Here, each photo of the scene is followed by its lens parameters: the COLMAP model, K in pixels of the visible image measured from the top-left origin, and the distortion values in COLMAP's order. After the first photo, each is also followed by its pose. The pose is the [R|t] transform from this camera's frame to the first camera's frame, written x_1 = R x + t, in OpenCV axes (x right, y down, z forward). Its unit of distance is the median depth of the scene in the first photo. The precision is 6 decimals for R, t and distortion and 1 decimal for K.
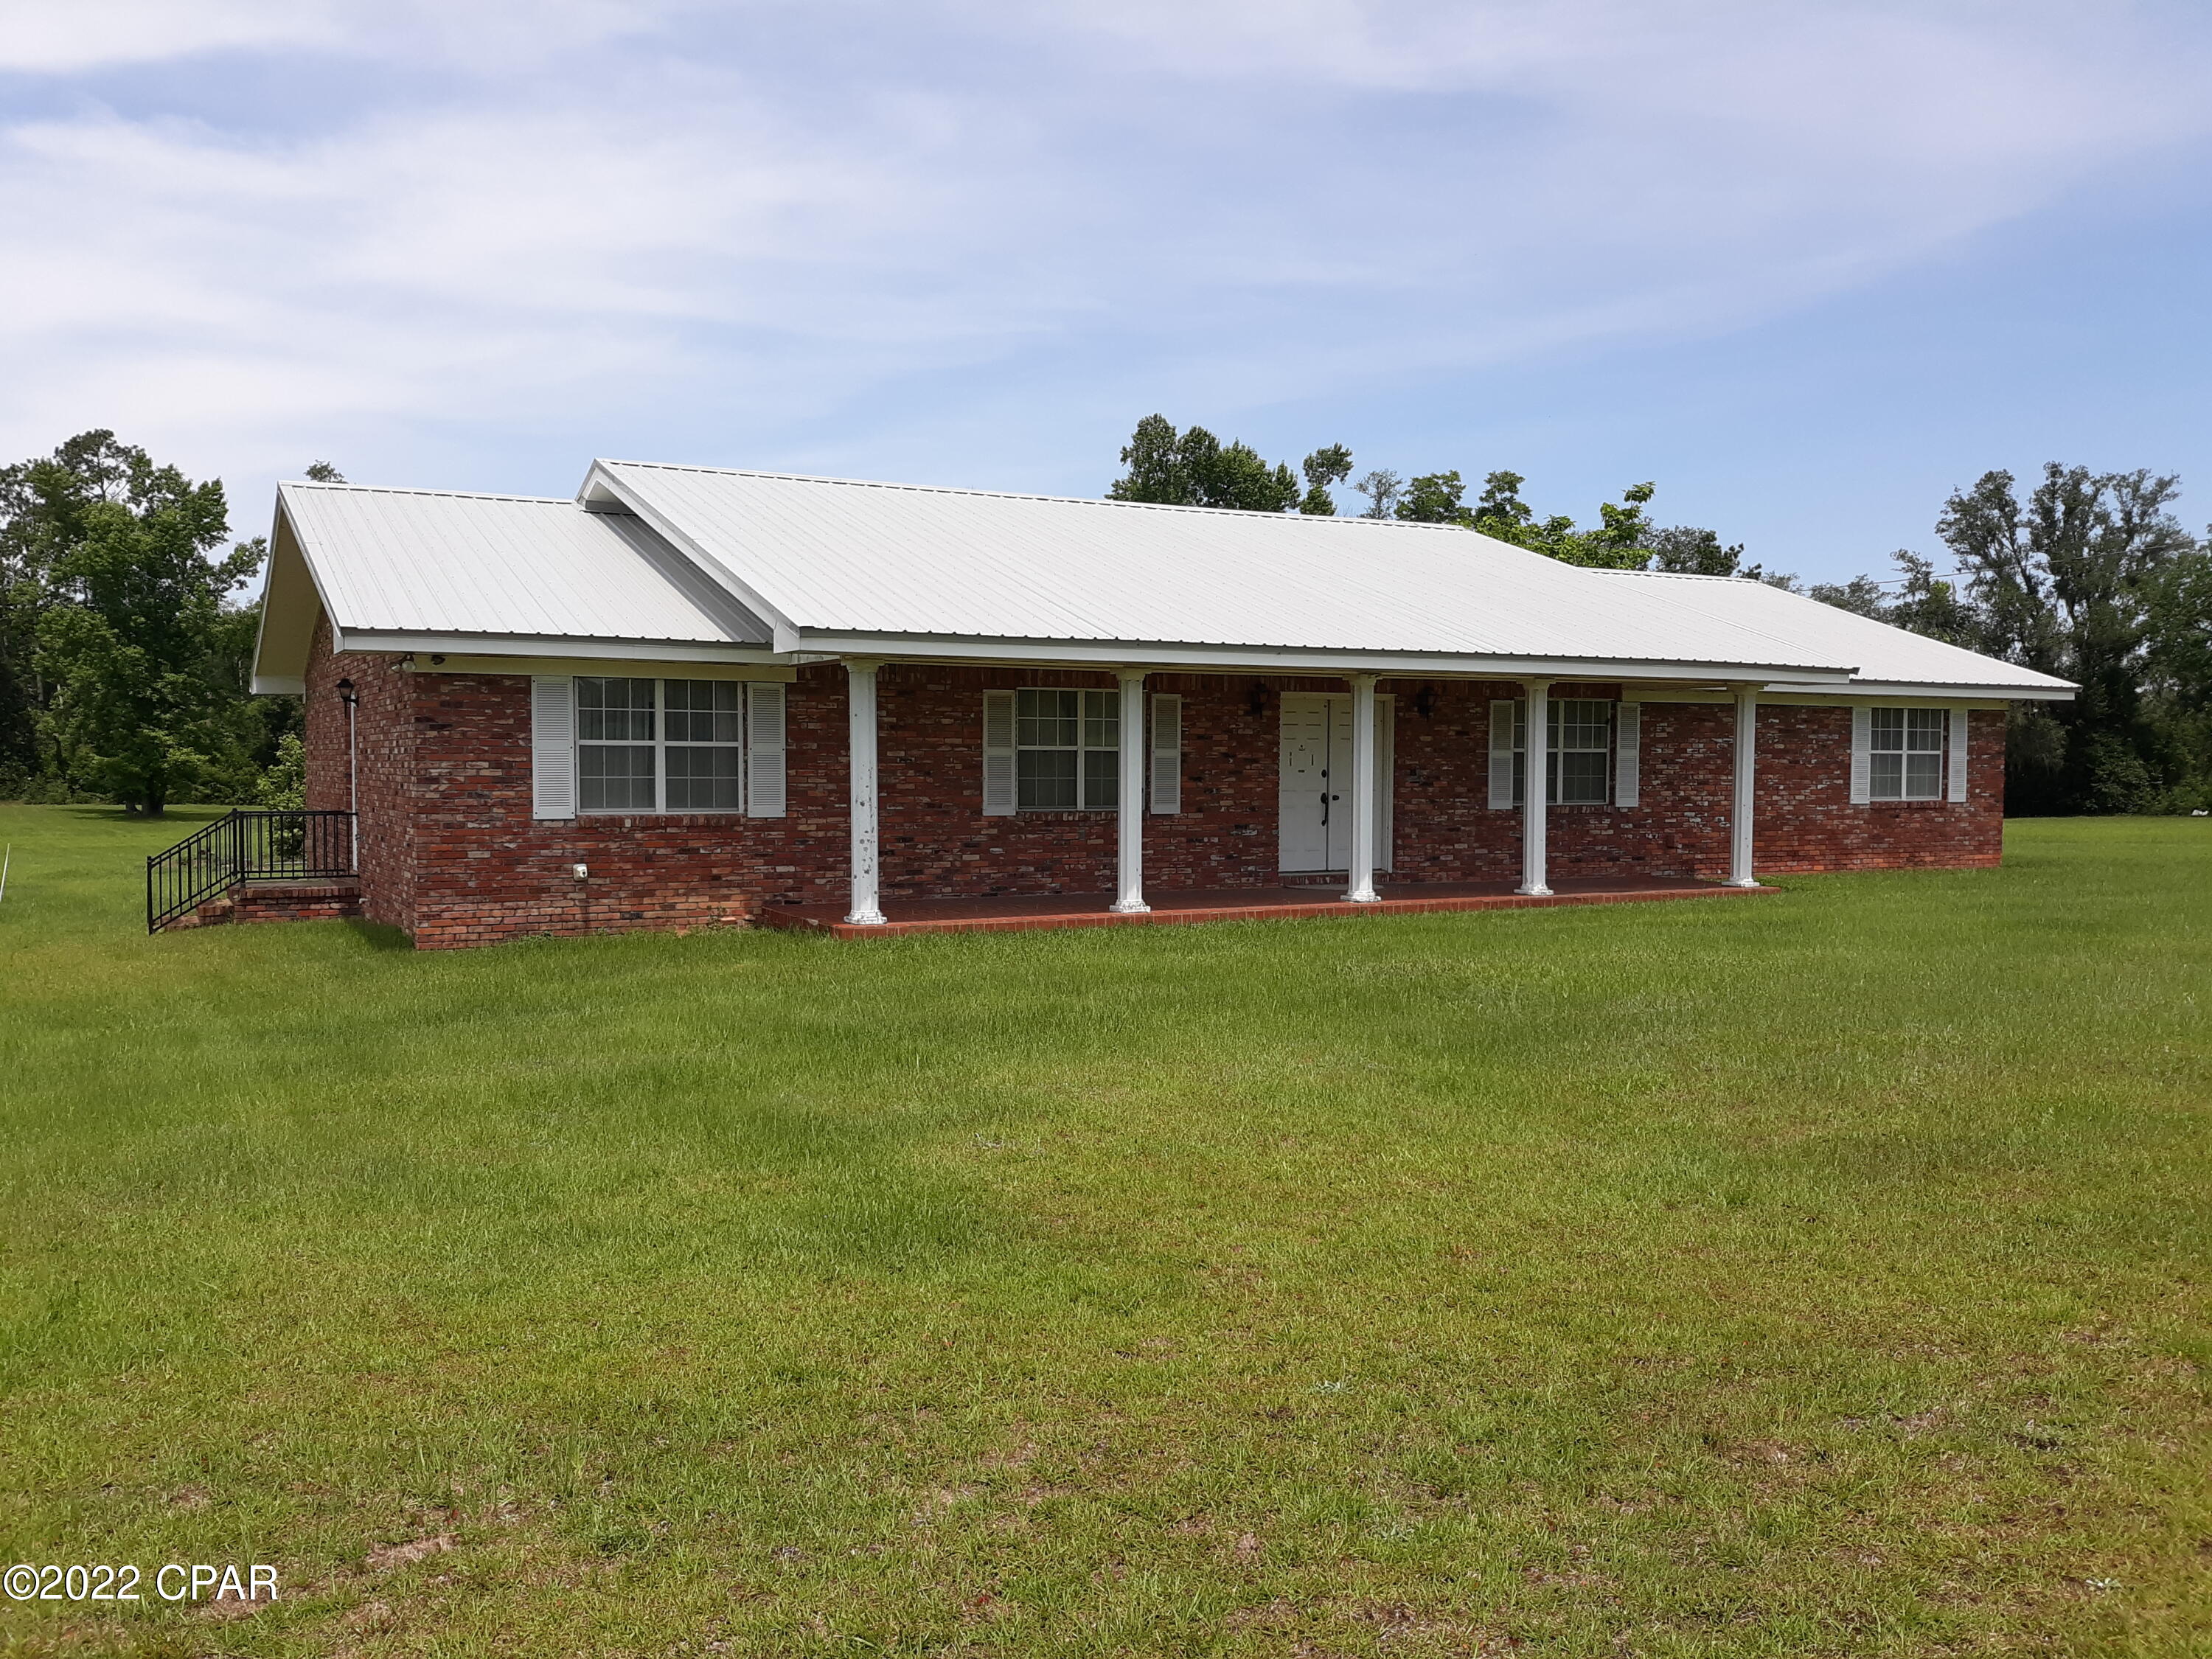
lens RADIAL K [[1904.4, 0, 920.1], [0, 1904.4, 859.5], [0, 0, 1]] dist [0.118508, -0.344377]
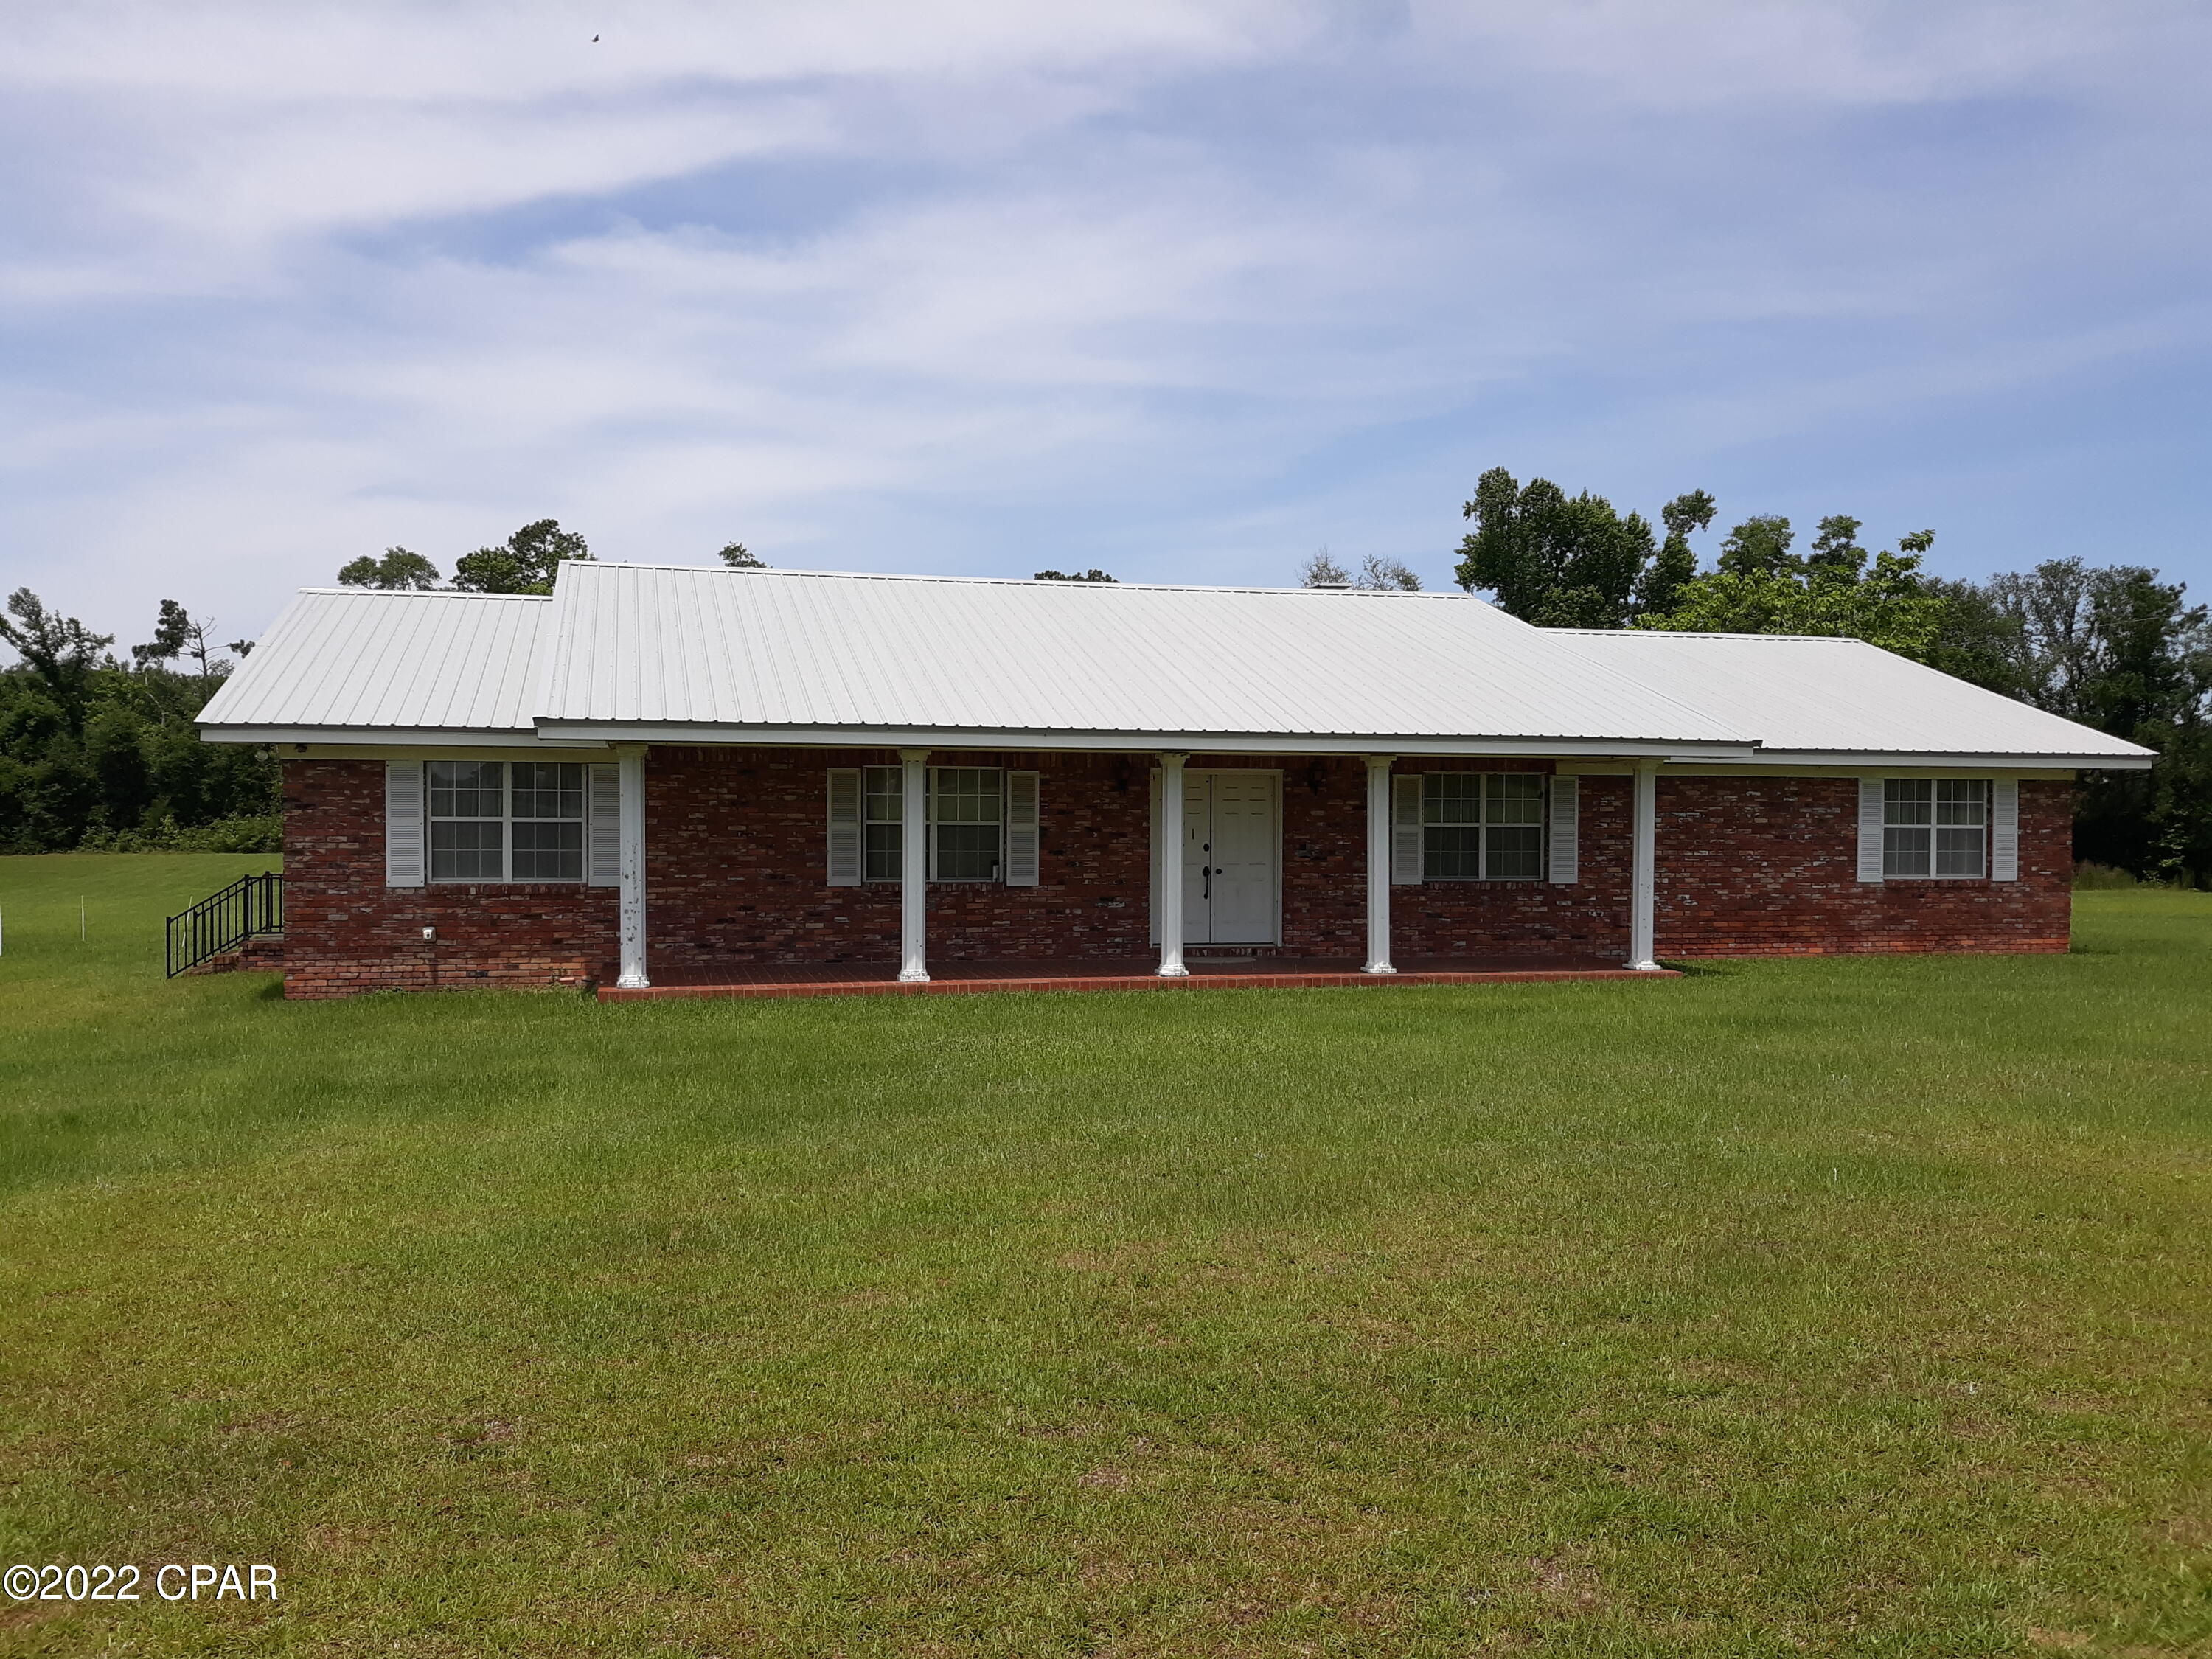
lens RADIAL K [[1956.4, 0, 1109.7], [0, 1956.4, 794.8], [0, 0, 1]] dist [0.105467, -0.381801]
pose [[0.968002, 0.000201, -0.250941, 0.413904], [-0.014990, 0.998260, -0.057025, -0.012613], [0.250493, 0.058962, 0.966321, -0.018661]]
